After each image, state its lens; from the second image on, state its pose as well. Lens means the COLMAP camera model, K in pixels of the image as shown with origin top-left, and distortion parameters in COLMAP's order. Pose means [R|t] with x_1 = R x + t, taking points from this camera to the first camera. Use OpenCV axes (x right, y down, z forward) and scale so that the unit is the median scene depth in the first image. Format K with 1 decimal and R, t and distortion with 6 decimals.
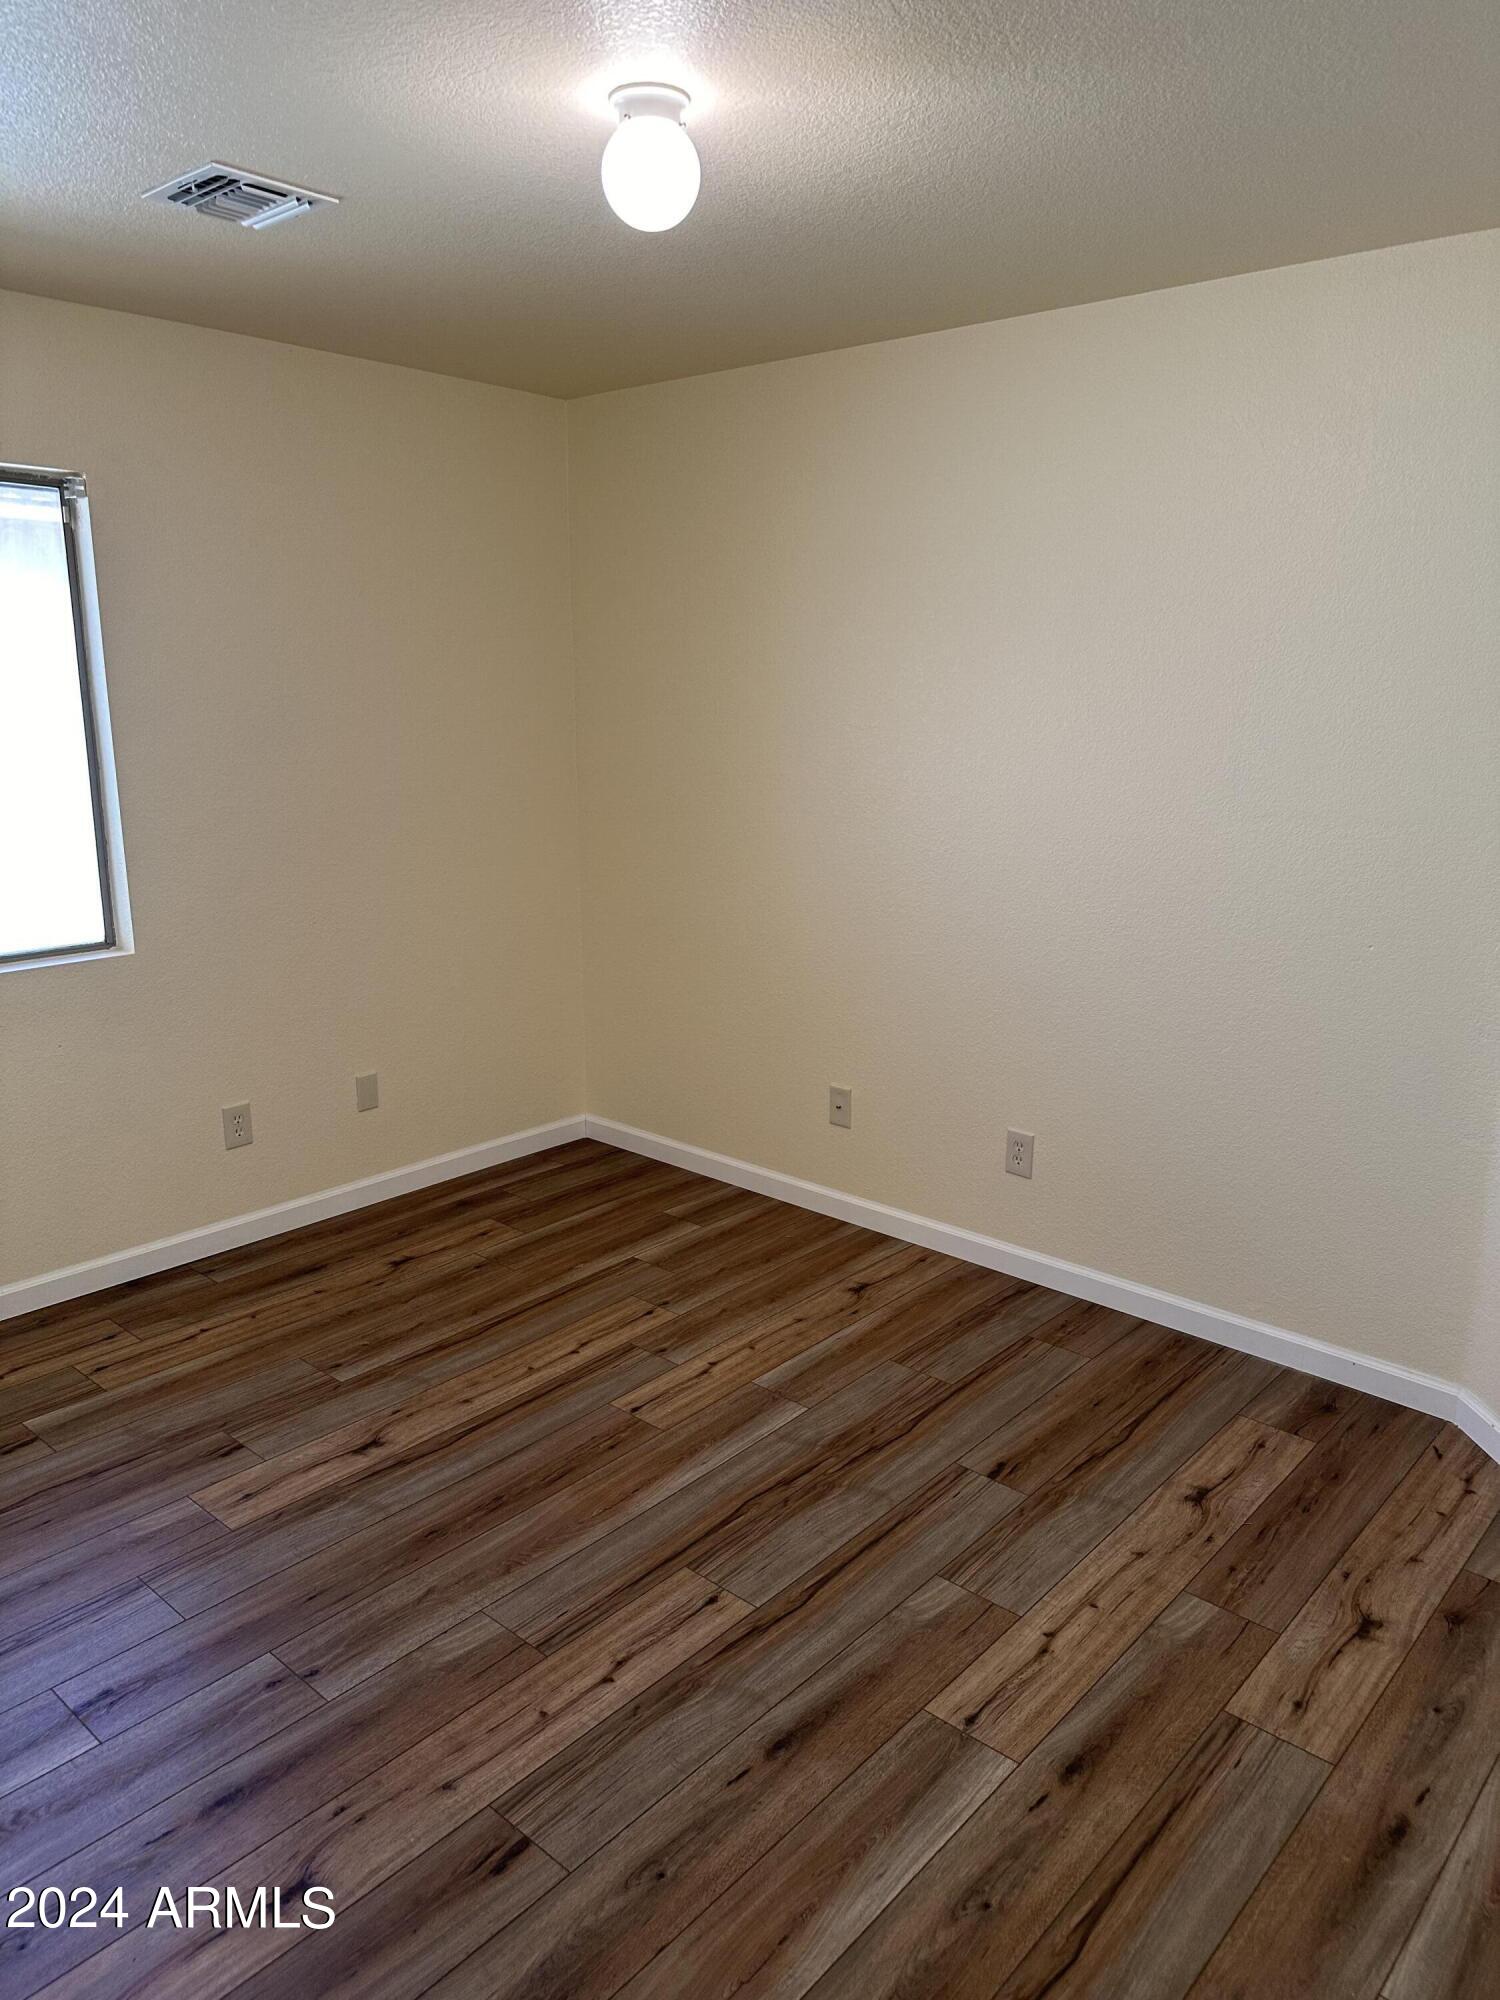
lens RADIAL K [[1408.3, 0, 754.9], [0, 1408.3, 1007.1], [0, 0, 1]] dist [0.077508, -0.093820]
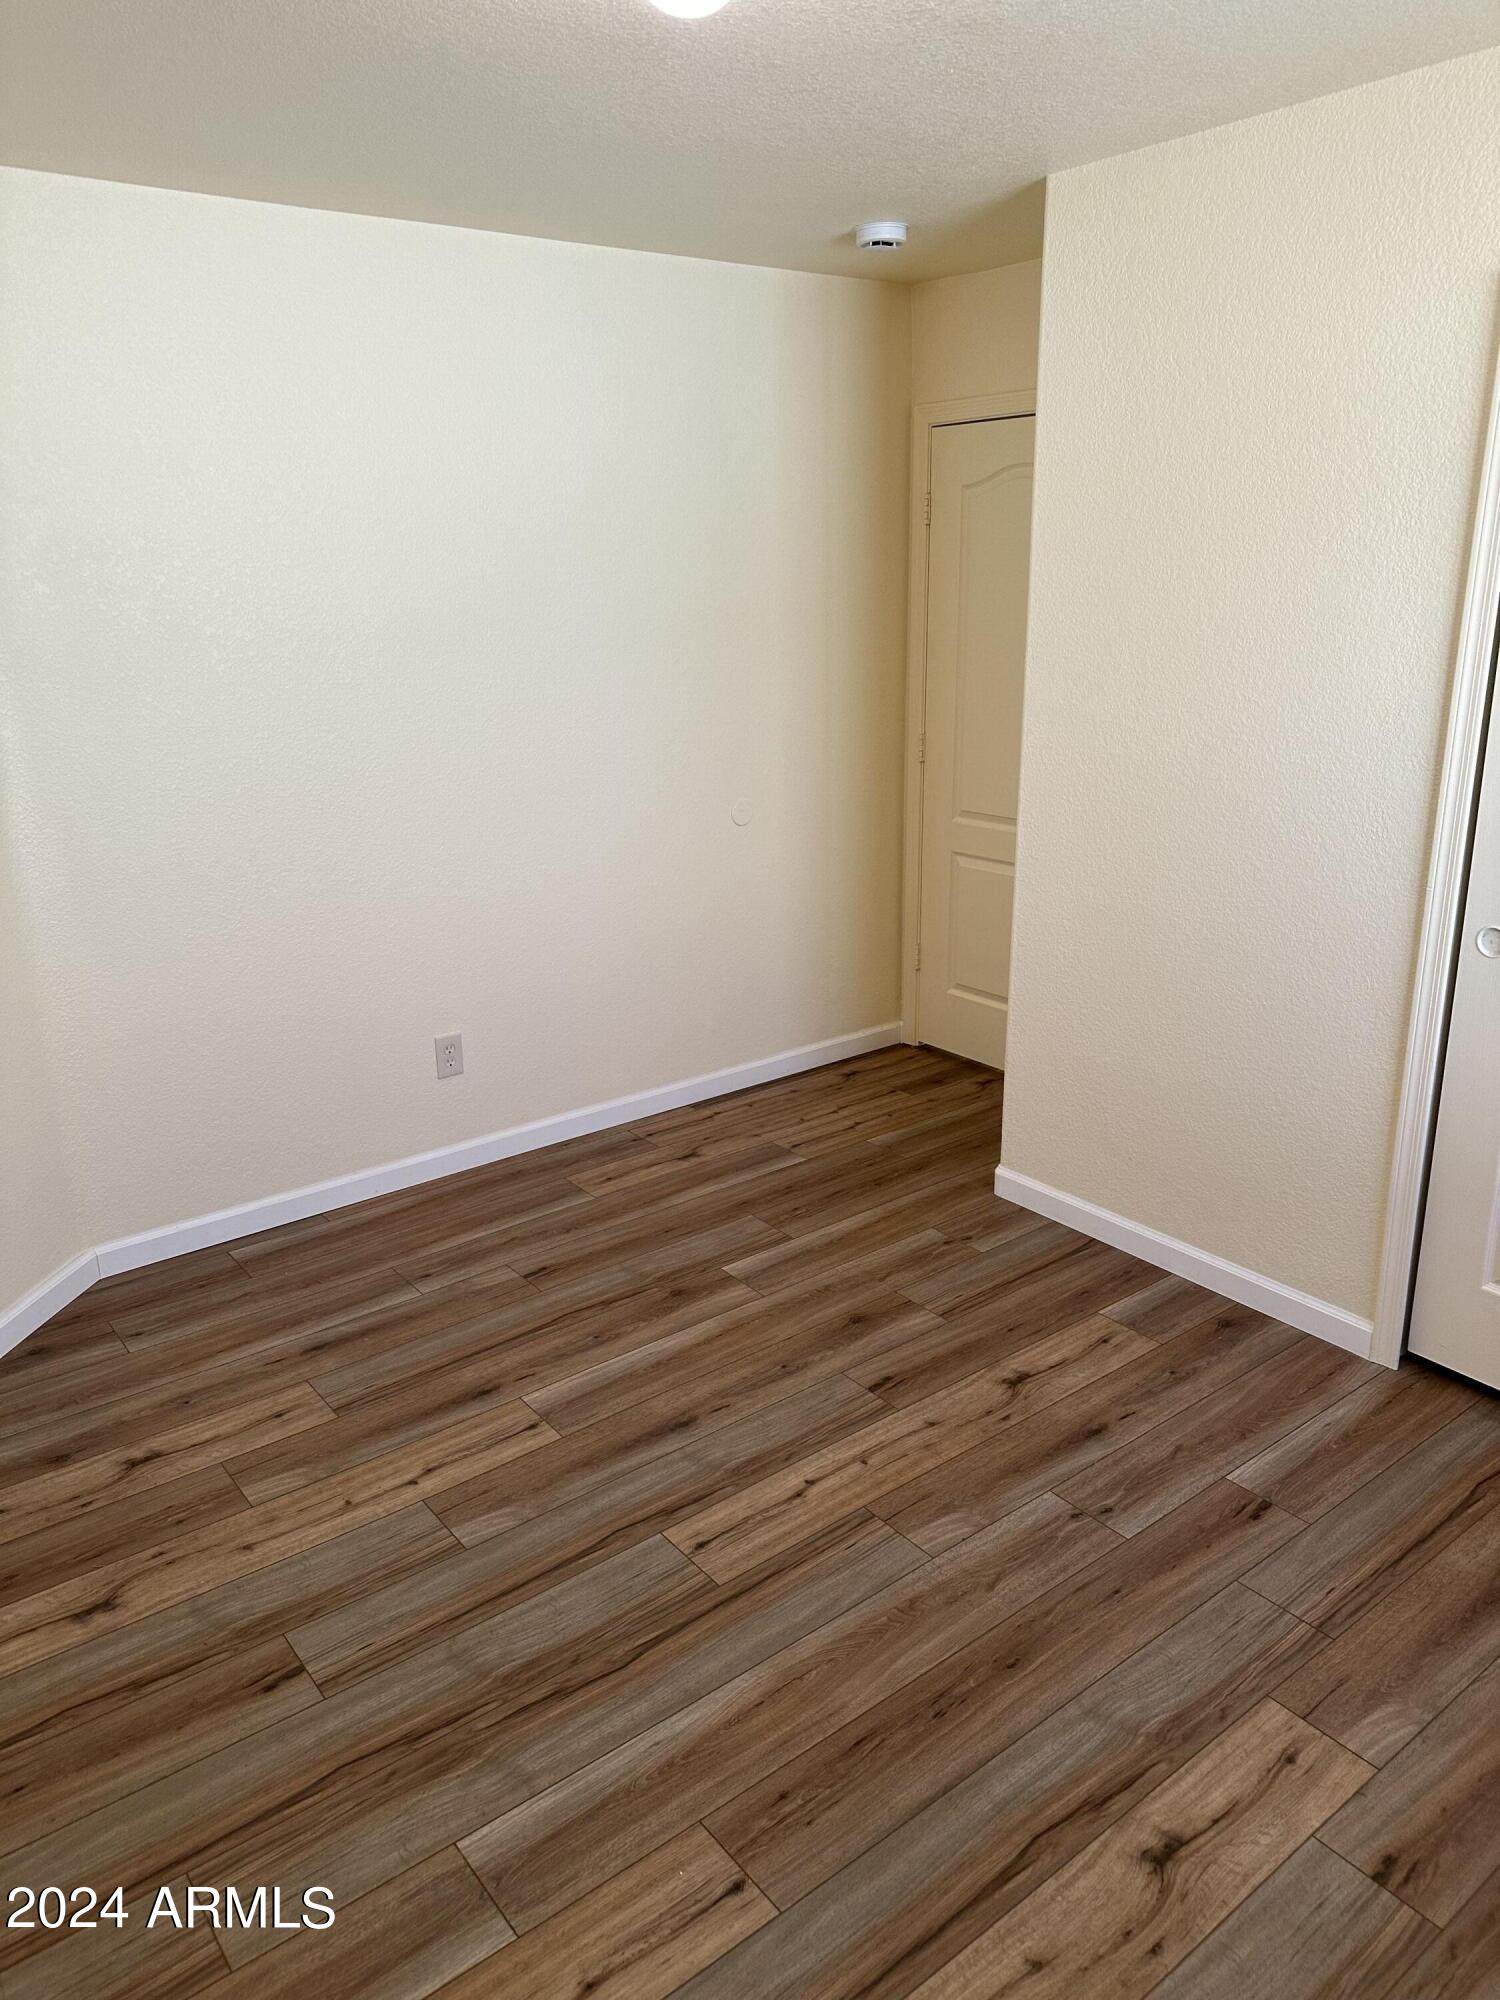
lens RADIAL K [[1408.3, 0, 754.9], [0, 1408.3, 1007.1], [0, 0, 1]] dist [0.077508, -0.093820]
pose [[-0.983440, -0.041446, 0.176430, -0.226221], [0.055292, 0.858472, 0.509871, -0.410379], [-0.172592, 0.511183, -0.841964, 1.636030]]
